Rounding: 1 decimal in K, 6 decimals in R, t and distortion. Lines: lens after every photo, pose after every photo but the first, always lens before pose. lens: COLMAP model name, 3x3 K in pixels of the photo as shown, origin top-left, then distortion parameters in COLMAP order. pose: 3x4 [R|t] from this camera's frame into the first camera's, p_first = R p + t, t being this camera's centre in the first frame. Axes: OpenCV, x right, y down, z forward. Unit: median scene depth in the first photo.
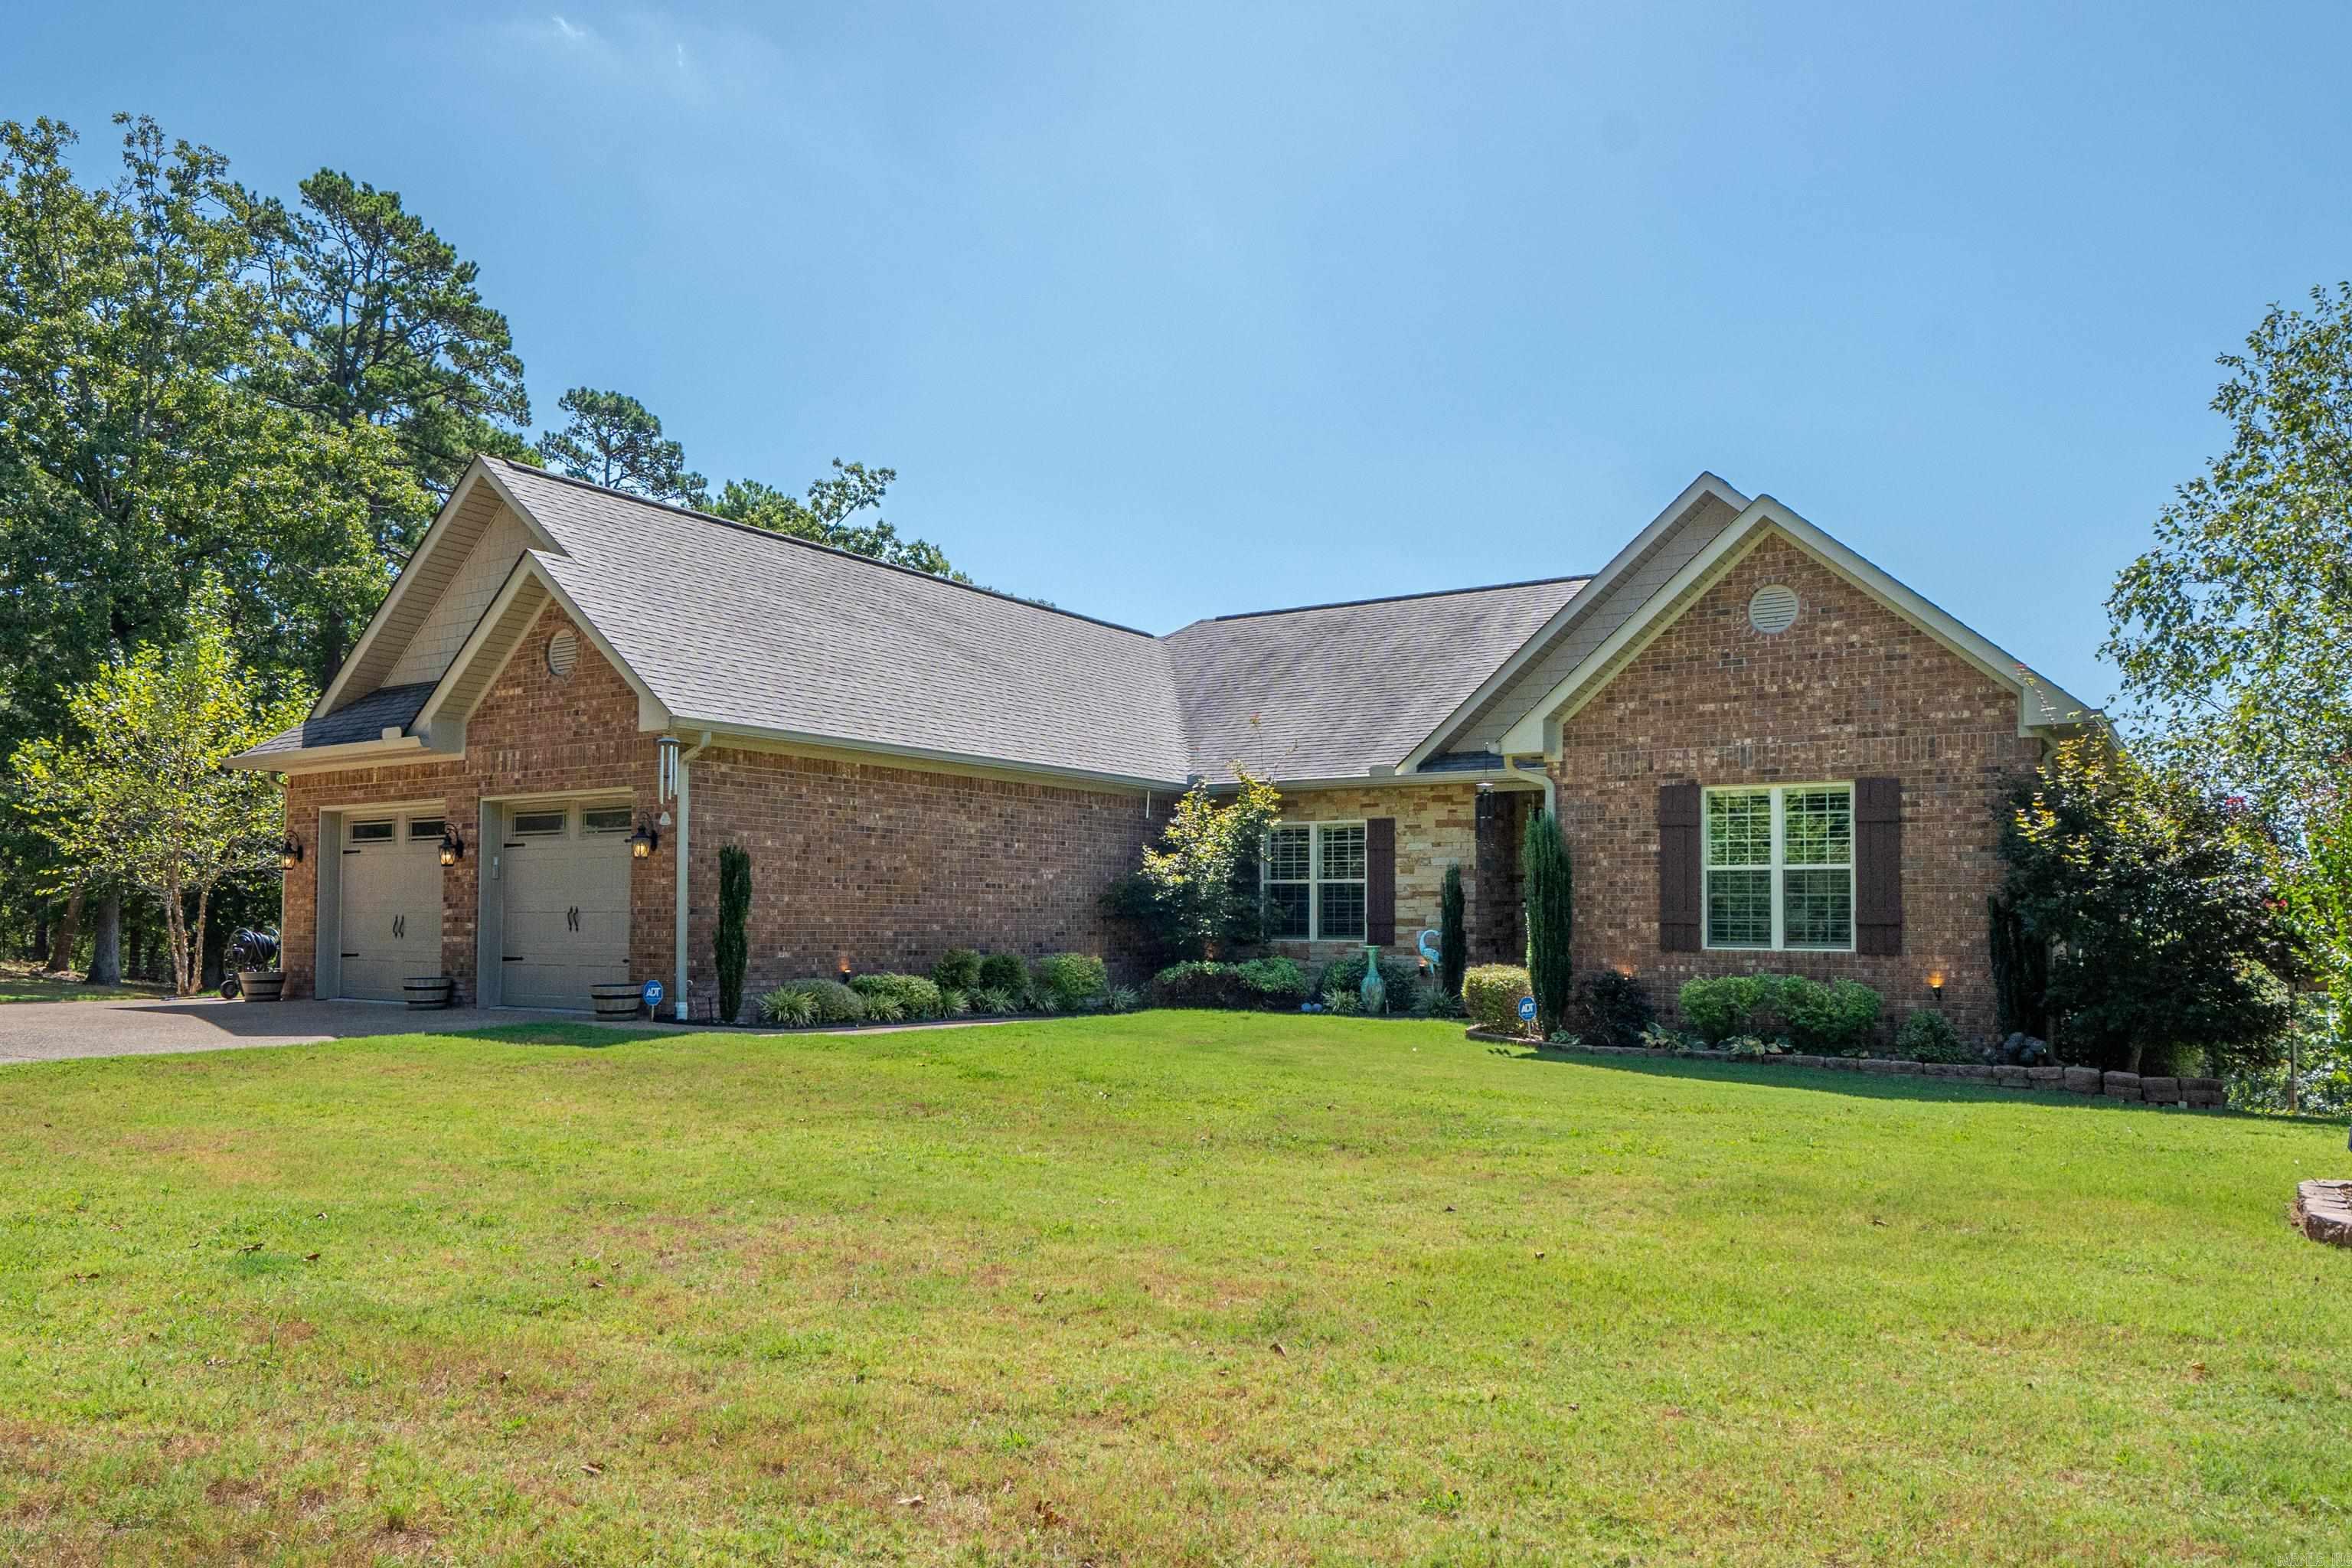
lens RADIAL K [[1643.8, 0, 1175.5], [0, 1643.8, 892.6], [0, 0, 1]] dist [0.005970, 0.000413]
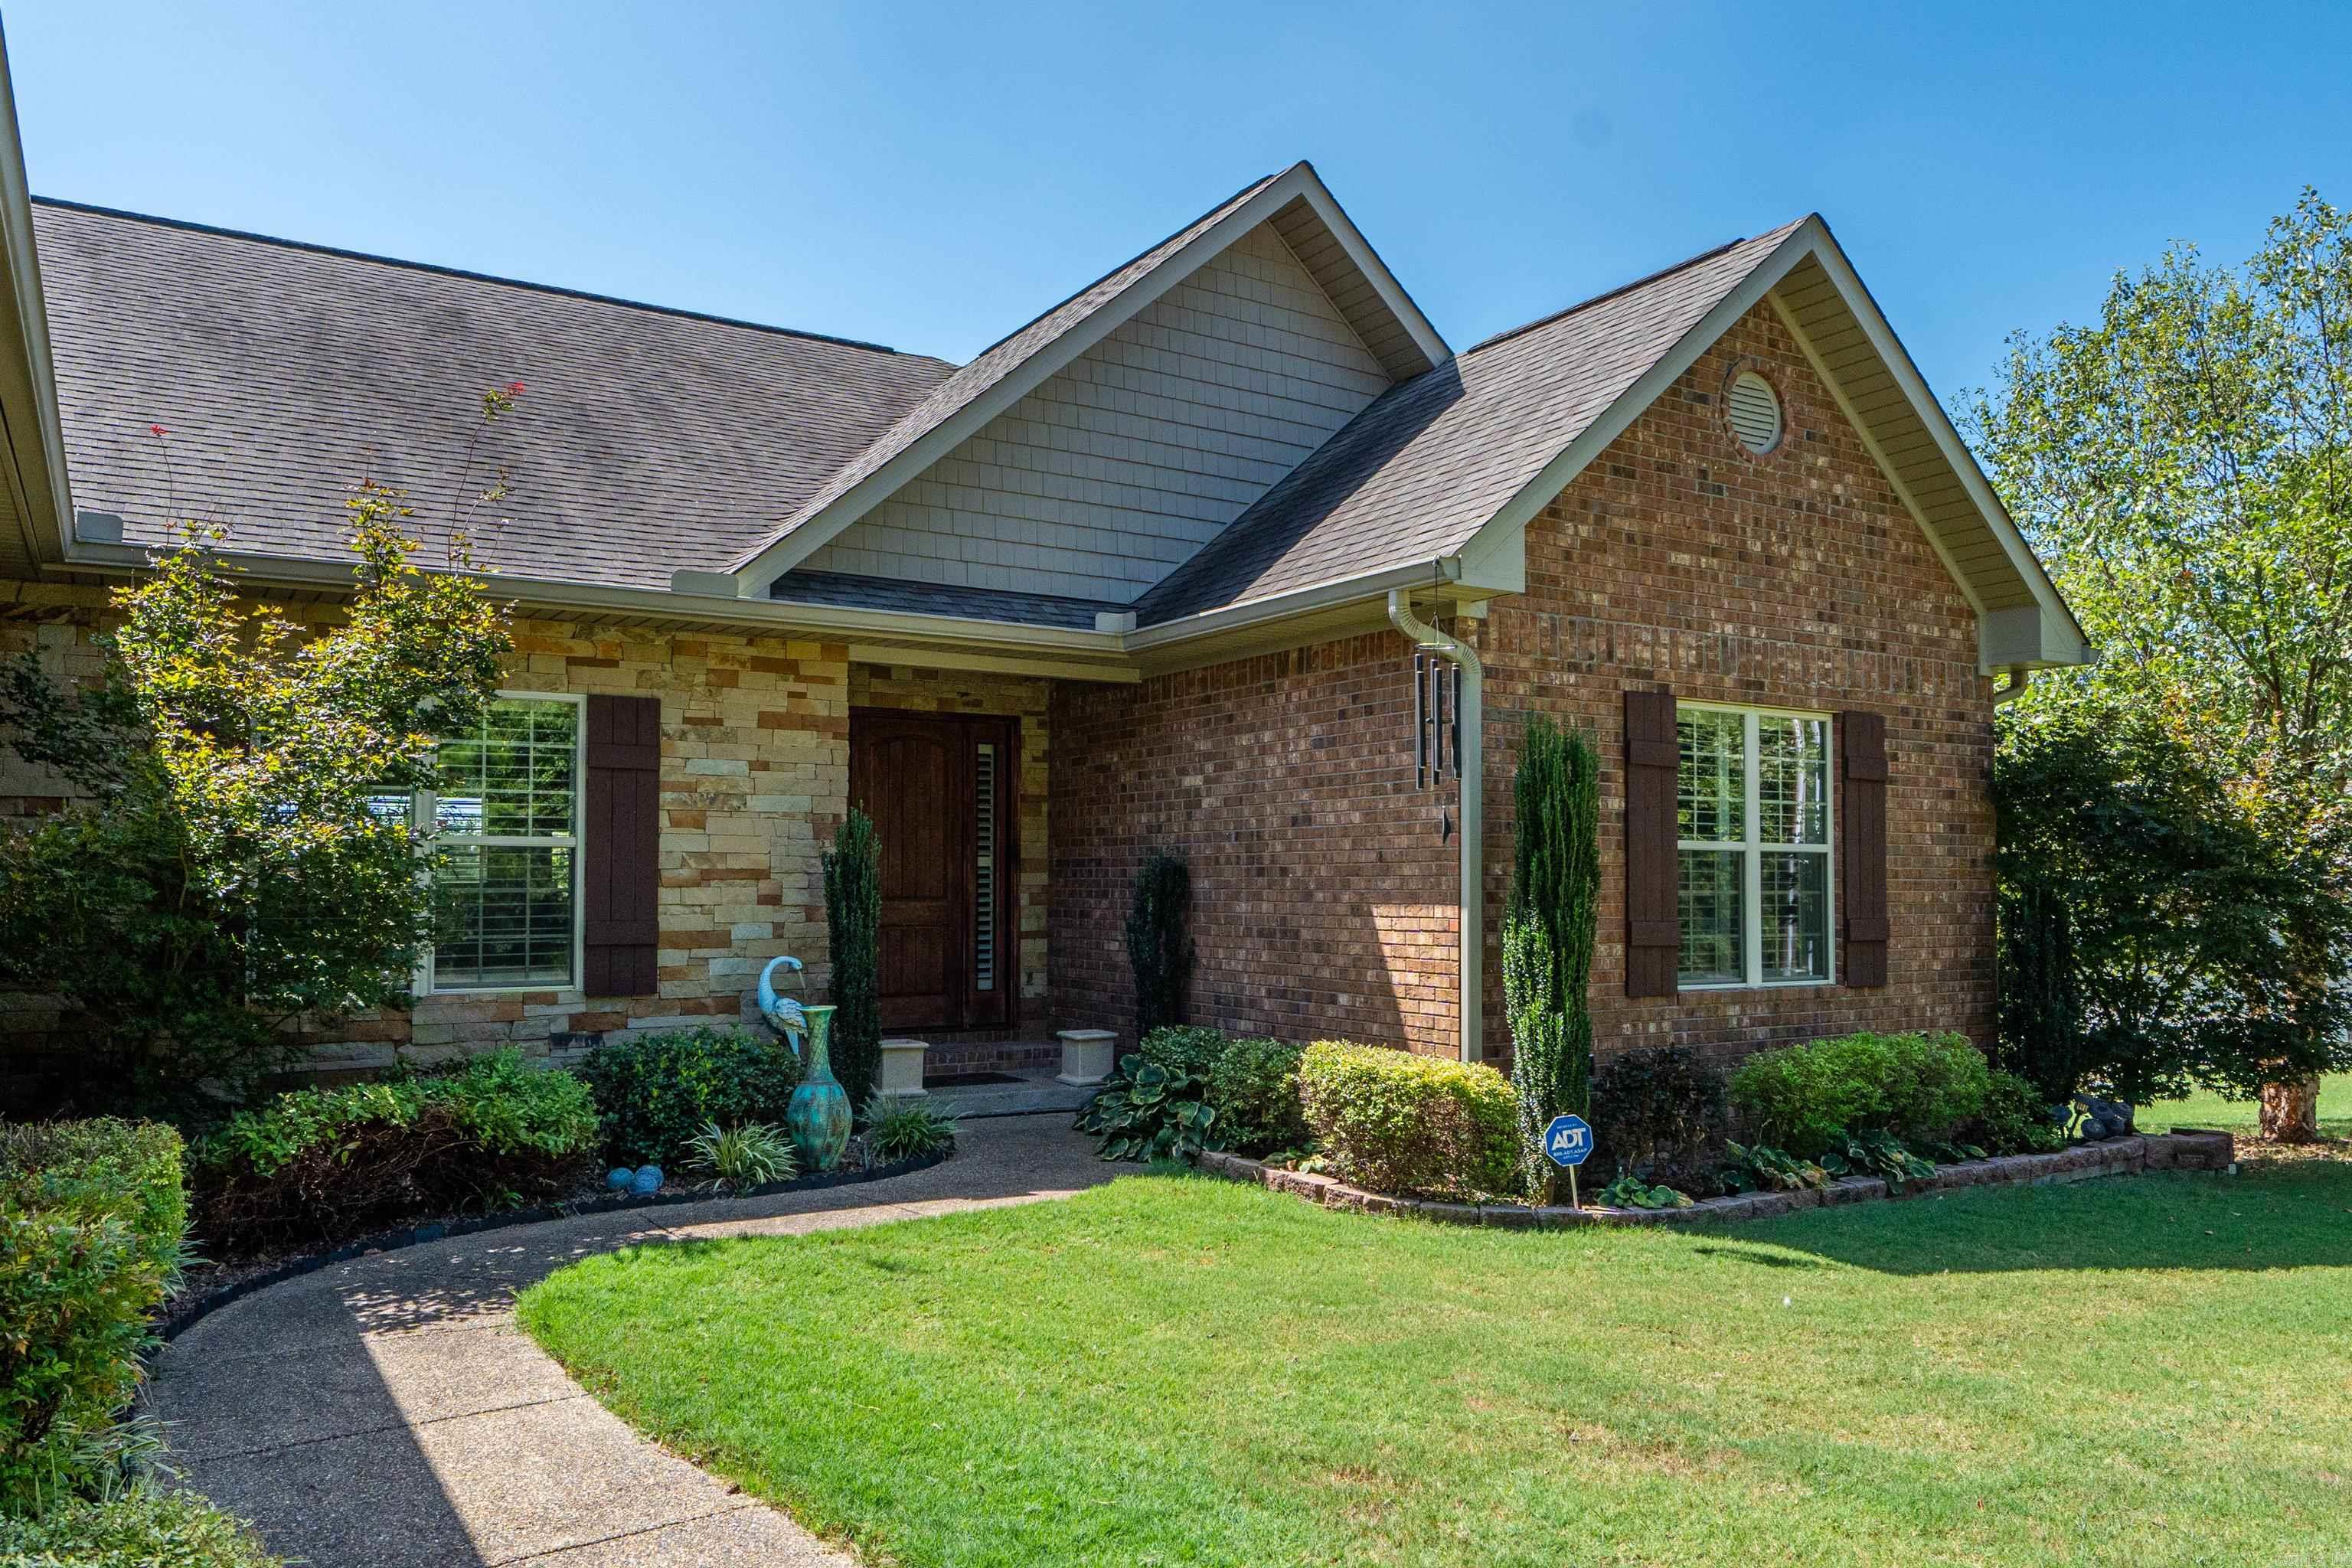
lens RADIAL K [[1650.3, 0, 1135.0], [0, 1650.3, 829.1], [0, 0, 1]] dist [0.001748, 0.000971]
pose [[0.442441, 0.027196, 0.896385, -0.261883], [-0.017249, 0.999613, -0.021813, -0.004778], [-0.896632, -0.005811, 0.442739, 0.915596]]
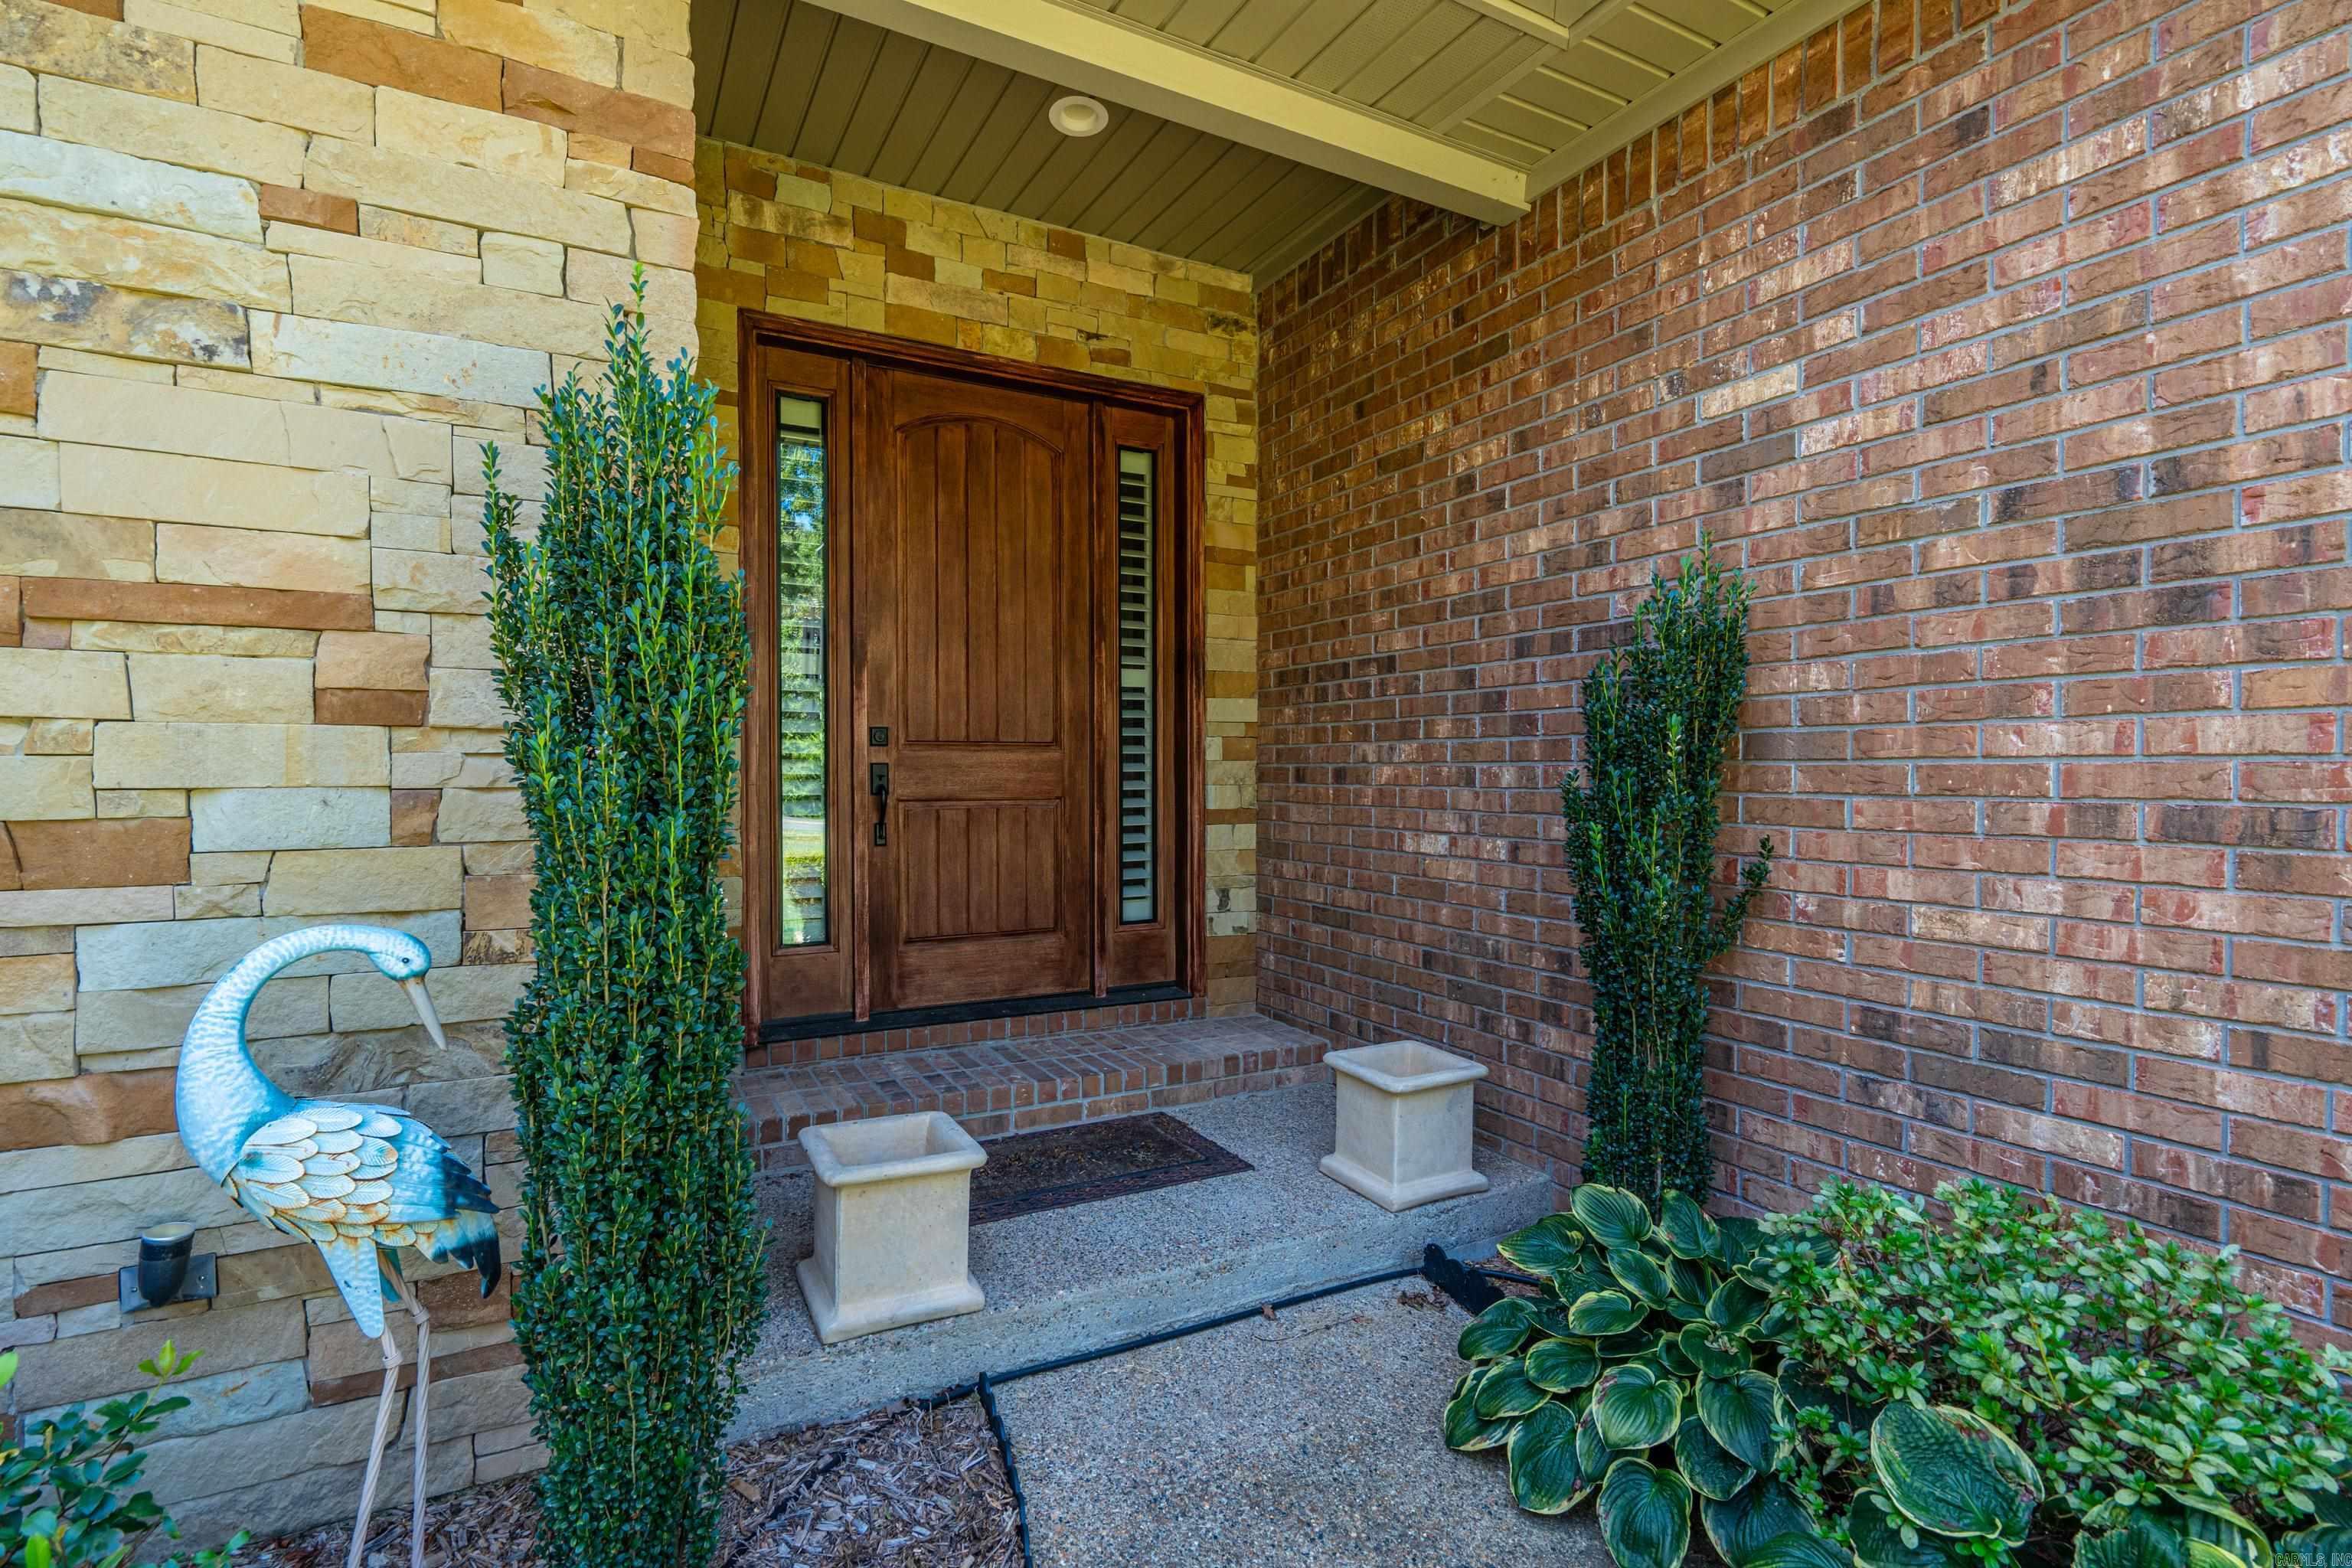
lens RADIAL K [[1152.5, 0, 1370.6], [0, 1152.5, 803.8], [0, 0, 1]] dist [-0.000599, 0.000035]
pose [[0.325129, -0.029398, 0.945212, 0.133592], [-0.021698, 0.999022, 0.038535, 0.012903], [-0.945421, -0.033038, 0.324174, 1.162766]]
